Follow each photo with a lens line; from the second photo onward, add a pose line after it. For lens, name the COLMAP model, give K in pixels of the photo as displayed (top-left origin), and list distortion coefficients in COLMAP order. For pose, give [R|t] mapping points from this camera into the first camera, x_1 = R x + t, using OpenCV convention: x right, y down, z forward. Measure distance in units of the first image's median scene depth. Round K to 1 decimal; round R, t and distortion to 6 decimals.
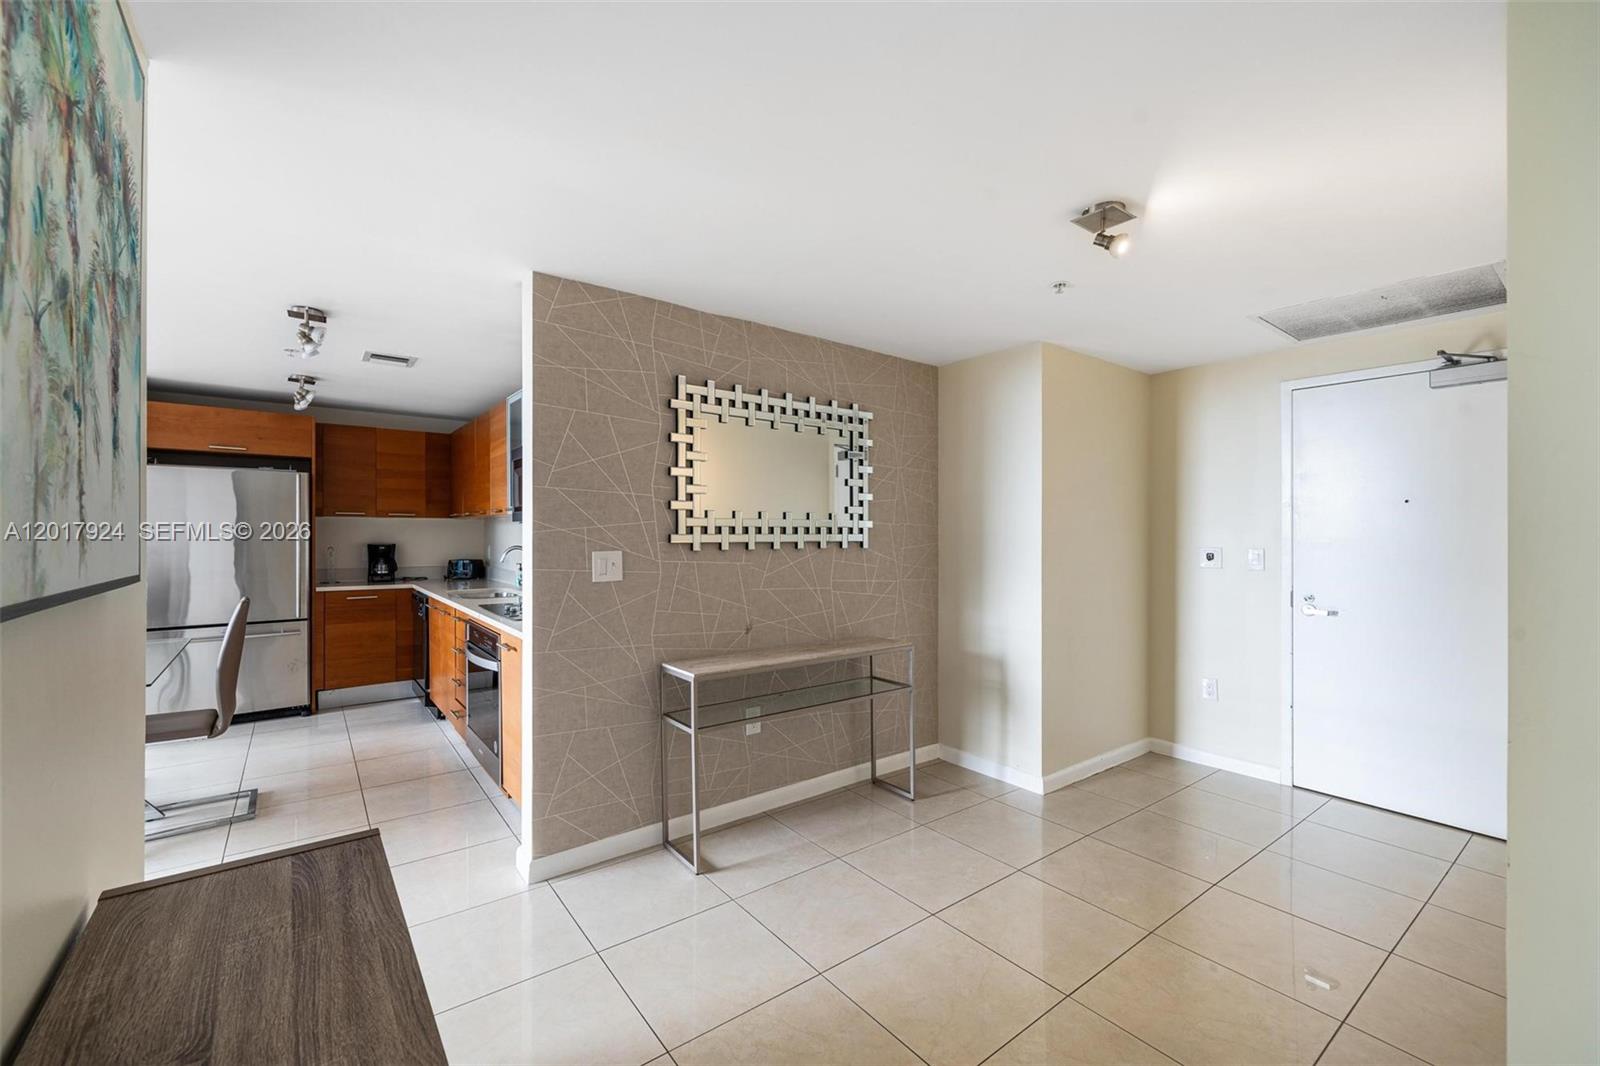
lens RADIAL K [[661.5, 0, 797.5], [0, 661.5, 535.4], [0, 0, 1]] dist [0.002153, 0.001212]
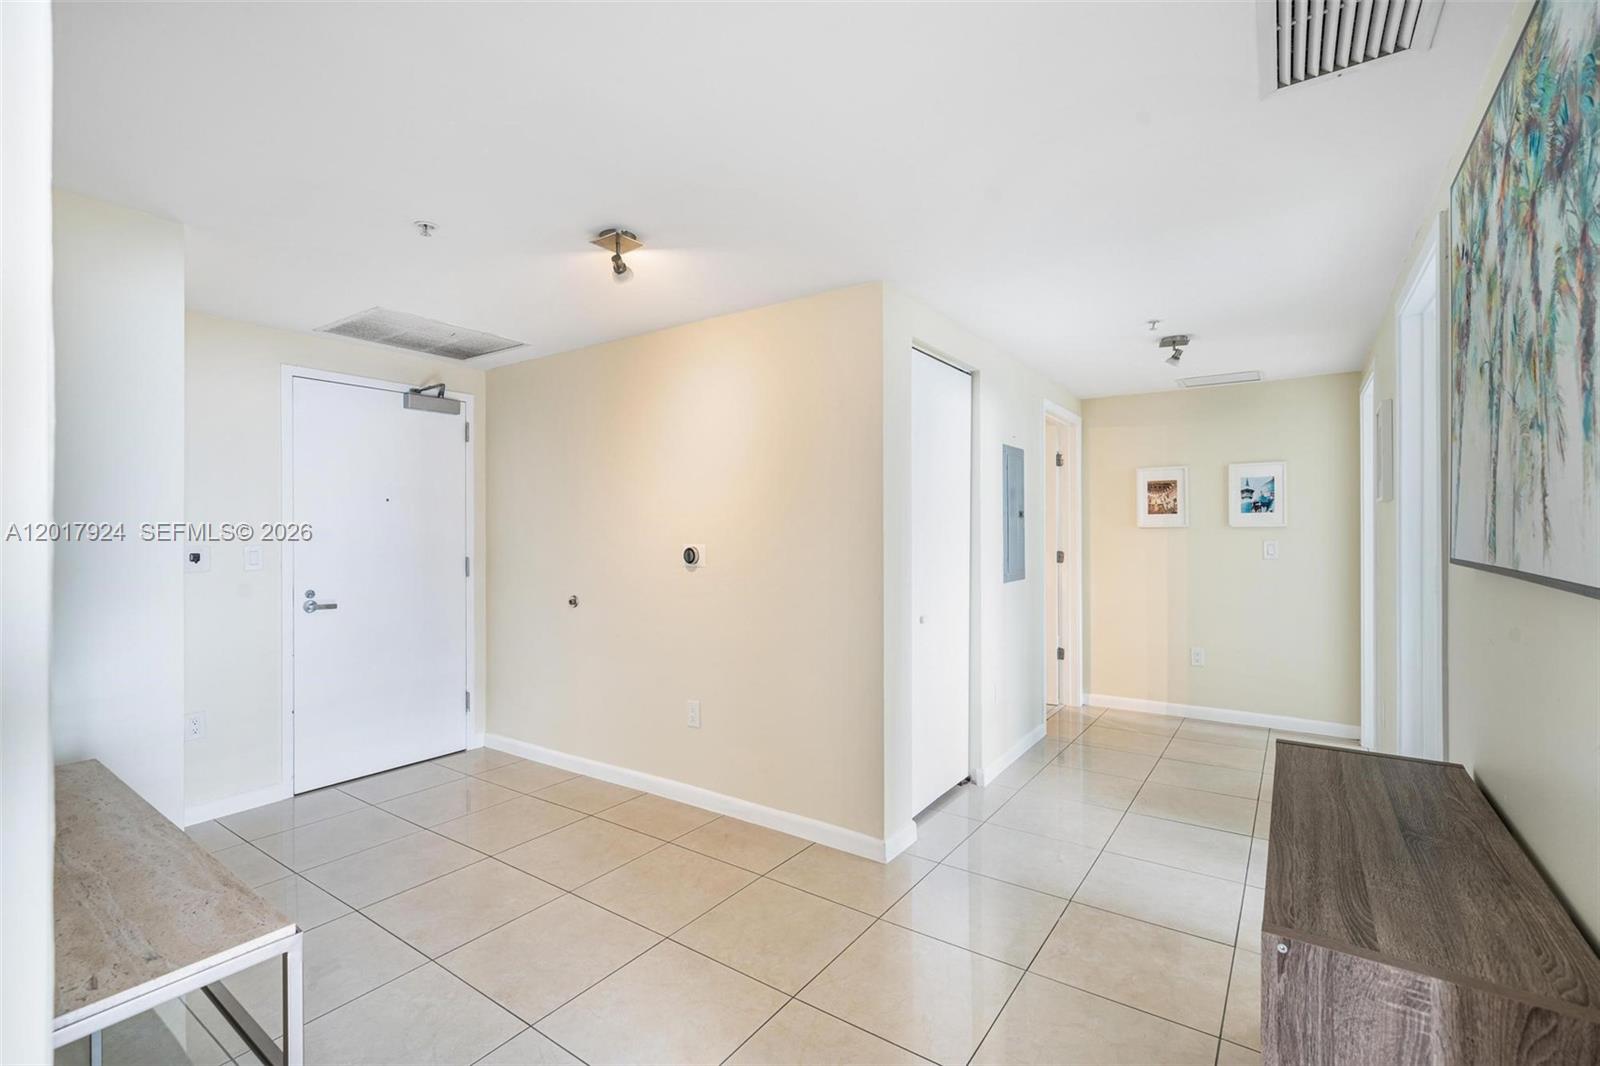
lens RADIAL K [[724.6, 0, 796.7], [0, 724.6, 526.4], [0, 0, 1]] dist [0.014485, -0.002230]
pose [[-0.312242, 0.000755, 0.950002, -1.744610], [0.002128, 0.999998, -0.000095, -0.010938], [-0.950000, 0.001992, -0.312243, 2.446105]]
